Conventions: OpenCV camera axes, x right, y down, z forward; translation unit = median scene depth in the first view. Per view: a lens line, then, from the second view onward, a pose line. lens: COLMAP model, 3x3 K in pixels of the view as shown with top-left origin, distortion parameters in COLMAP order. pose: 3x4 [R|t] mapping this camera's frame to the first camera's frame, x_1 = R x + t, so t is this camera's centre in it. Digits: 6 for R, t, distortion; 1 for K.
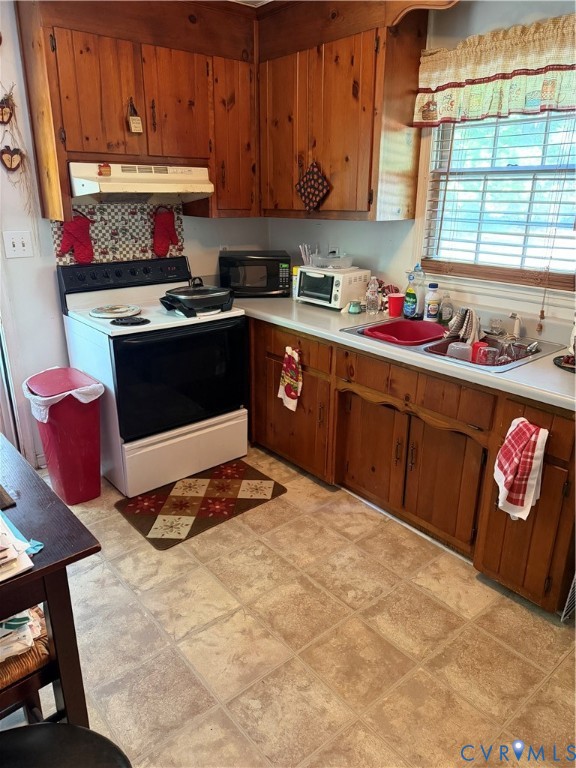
lens RADIAL K [[534.6, 0, 289.2], [0, 534.6, 384.6], [0, 0, 1]] dist [0.038546, -0.053062]
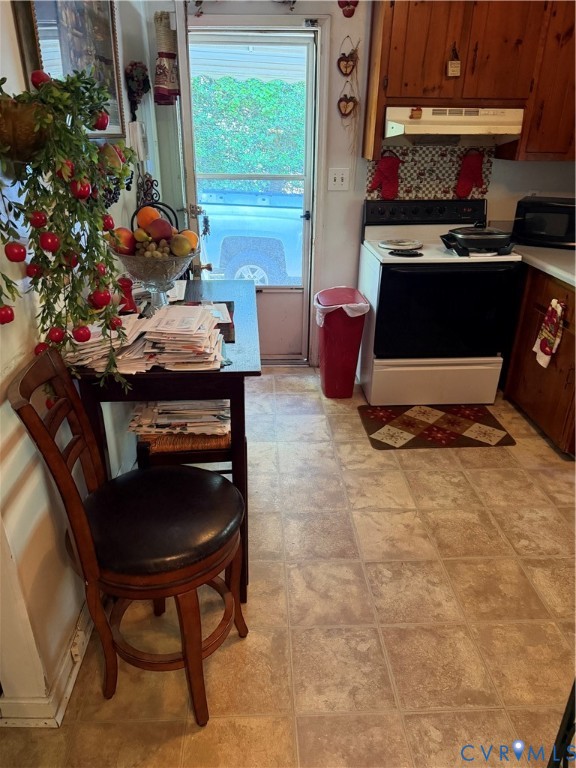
lens RADIAL K [[534.6, 0, 280.9], [0, 534.6, 384.7], [0, 0, 1]] dist [0.038546, -0.053062]
pose [[0.791880, 0.253105, -0.555756, 0.192378], [-0.206519, 0.967438, 0.146333, 0.038612], [0.574697, -0.001104, 0.818366, -0.071788]]
